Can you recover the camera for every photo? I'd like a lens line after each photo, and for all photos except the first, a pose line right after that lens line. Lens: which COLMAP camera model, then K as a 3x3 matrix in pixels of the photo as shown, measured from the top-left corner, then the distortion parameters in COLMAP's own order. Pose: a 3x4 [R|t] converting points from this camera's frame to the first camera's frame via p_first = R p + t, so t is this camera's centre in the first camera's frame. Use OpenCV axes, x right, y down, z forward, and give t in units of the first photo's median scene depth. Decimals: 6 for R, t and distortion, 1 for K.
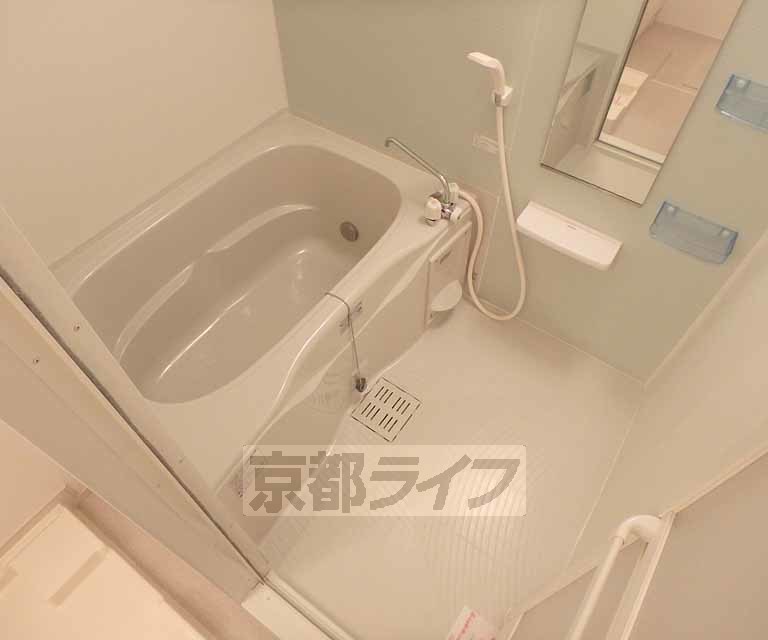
lens RADIAL K [[529.4, 0, 383.2], [0, 529.4, 321.9], [0, 0, 1]] dist [-0.000805, -0.001047]
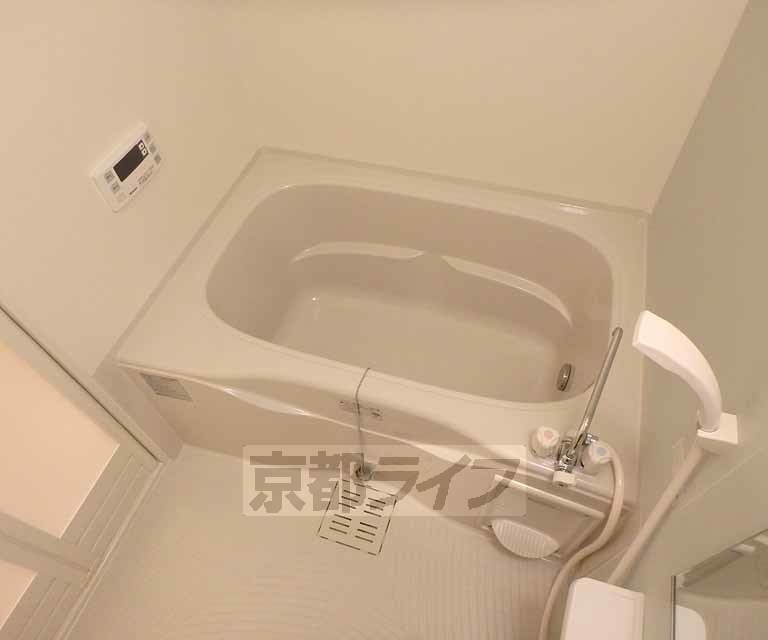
lens RADIAL K [[529.4, 0, 382.9], [0, 529.4, 317.7], [0, 0, 1]] dist [-0.000805, -0.001047]
pose [[0.289732, 0.751737, -0.592407, 0.277806], [-0.731860, 0.572885, 0.369030, -0.353449], [0.616795, 0.326640, 0.716150, 0.324386]]
